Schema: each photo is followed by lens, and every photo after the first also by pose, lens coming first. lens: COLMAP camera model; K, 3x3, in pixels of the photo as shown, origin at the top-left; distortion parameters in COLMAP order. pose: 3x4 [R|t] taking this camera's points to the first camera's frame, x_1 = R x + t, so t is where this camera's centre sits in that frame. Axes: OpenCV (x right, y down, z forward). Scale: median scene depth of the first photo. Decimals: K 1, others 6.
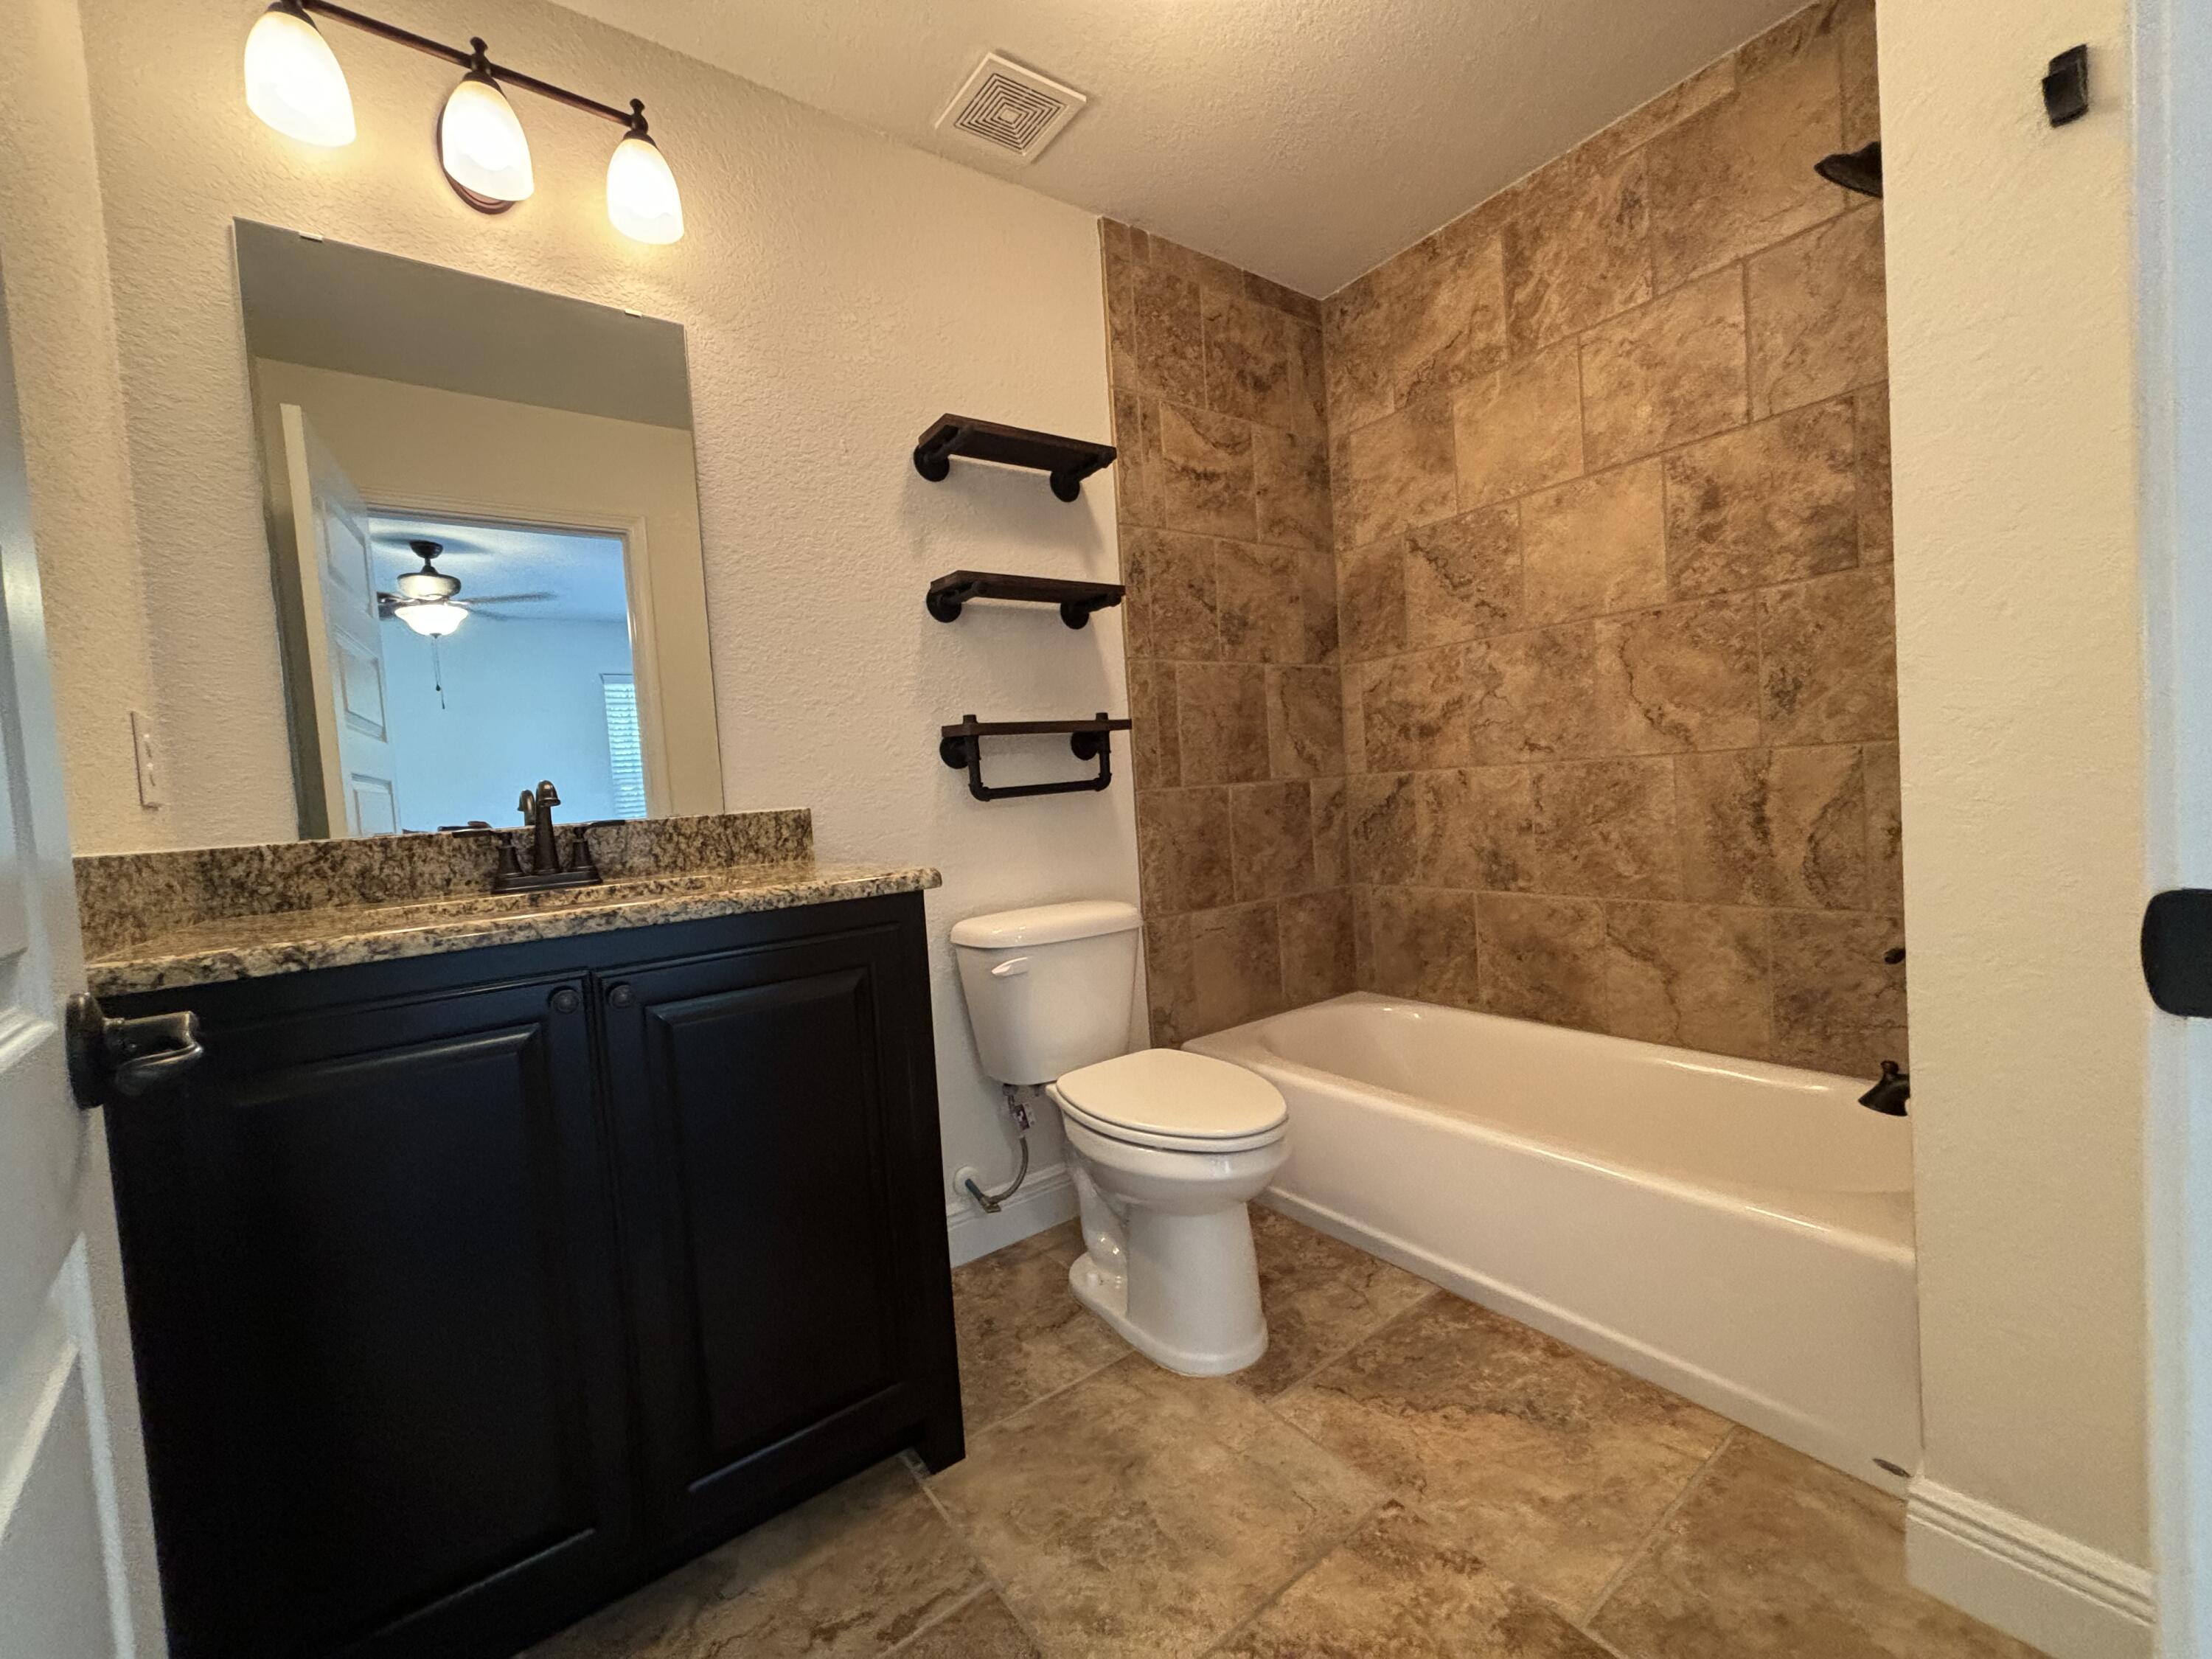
lens RADIAL K [[891.8, 0, 1103.6], [0, 891.8, 825.3], [0, 0, 1]] dist [0.002566, 0.000893]
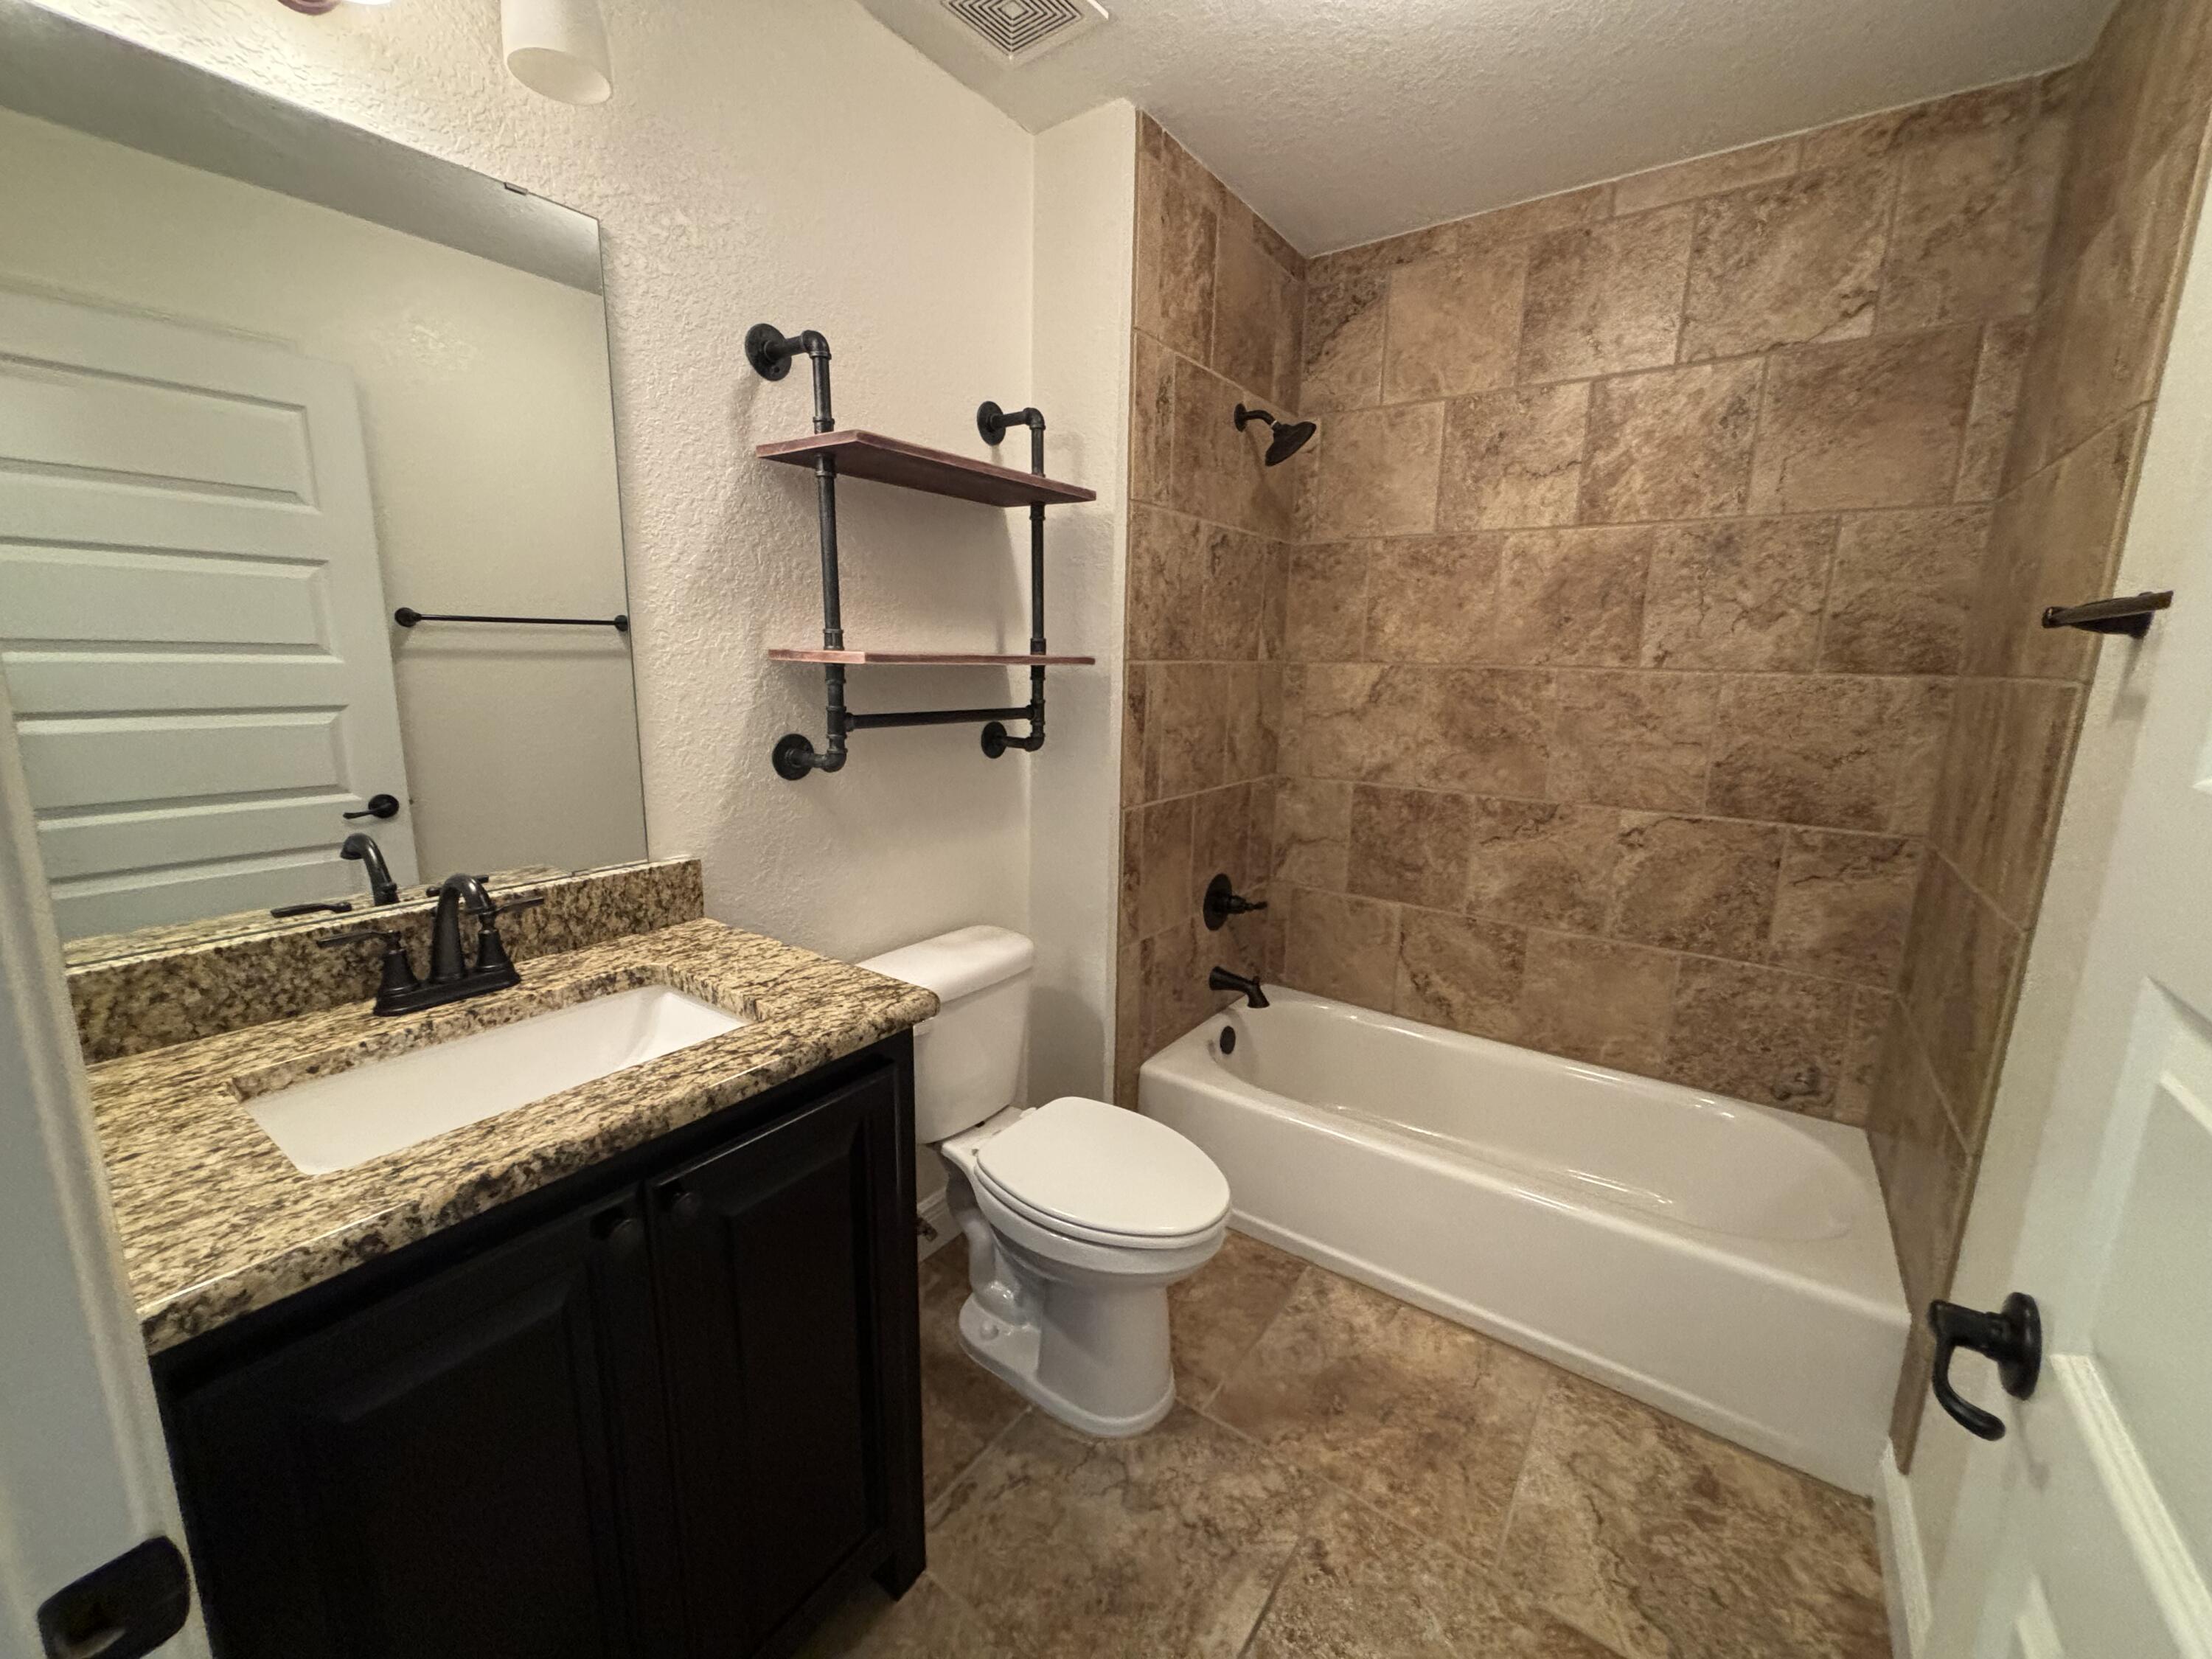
lens RADIAL K [[891.8, 0, 1103.6], [0, 891.8, 825.3], [0, 0, 1]] dist [0.002566, 0.000893]
pose [[0.953496, 0.034371, 0.299439, -0.317978], [-0.078161, 0.987687, 0.135516, -0.288396], [-0.291094, -0.152618, 0.944443, 0.182586]]
